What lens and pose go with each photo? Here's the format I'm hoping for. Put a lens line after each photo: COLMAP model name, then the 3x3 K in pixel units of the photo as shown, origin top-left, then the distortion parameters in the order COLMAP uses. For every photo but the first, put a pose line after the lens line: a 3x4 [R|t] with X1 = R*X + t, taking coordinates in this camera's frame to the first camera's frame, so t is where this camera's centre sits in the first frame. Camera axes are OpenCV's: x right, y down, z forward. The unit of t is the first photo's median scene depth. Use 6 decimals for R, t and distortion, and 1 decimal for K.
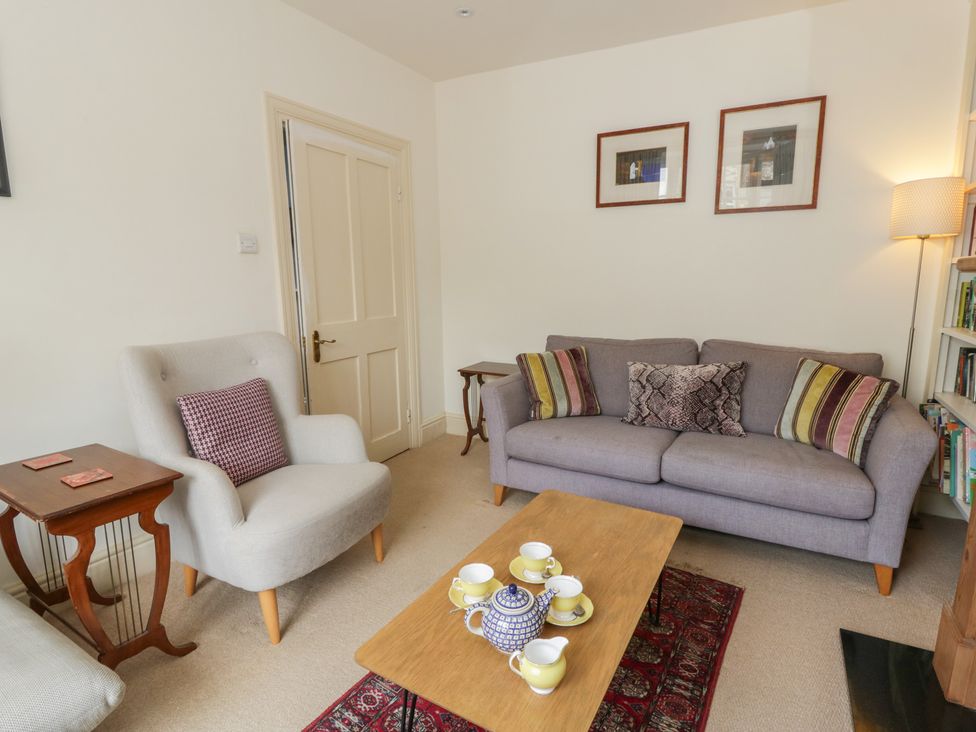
lens RADIAL K [[511.4, 0, 503.0], [0, 511.4, 351.4], [0, 0, 1]] dist [0.000773, -0.014550]
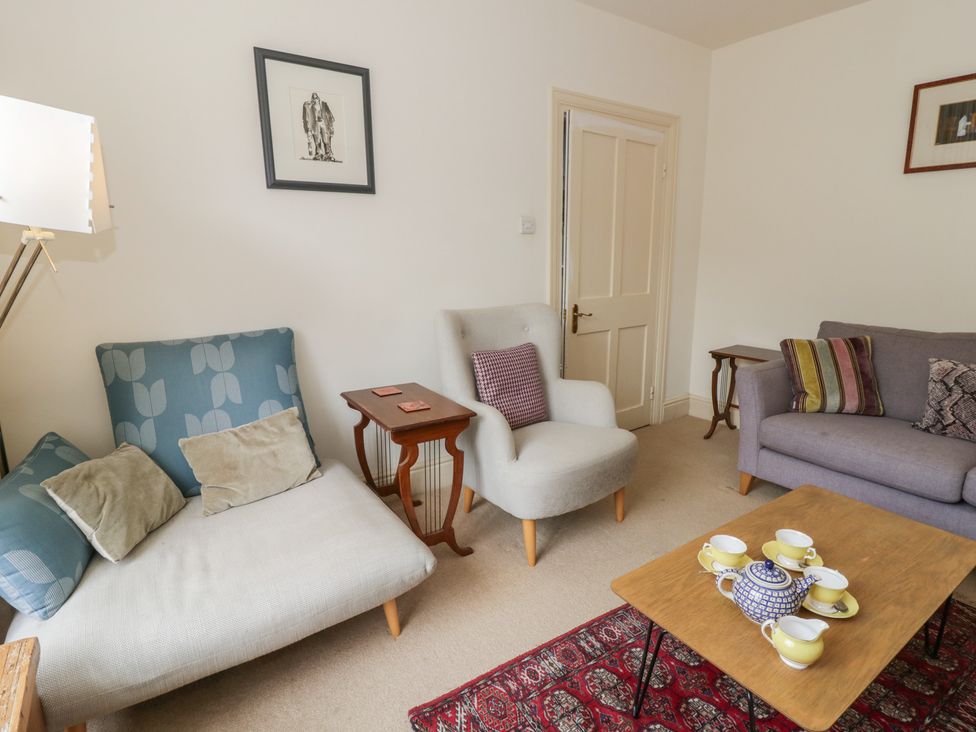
lens RADIAL K [[522.7, 0, 488.1], [0, 522.7, 358.2], [0, 0, 1]] dist [-0.000434, -0.013654]
pose [[0.894976, 0.088960, -0.437155, -0.044716], [-0.065403, 0.995492, 0.068683, 0.012987], [0.441295, -0.032878, 0.896760, -0.116594]]
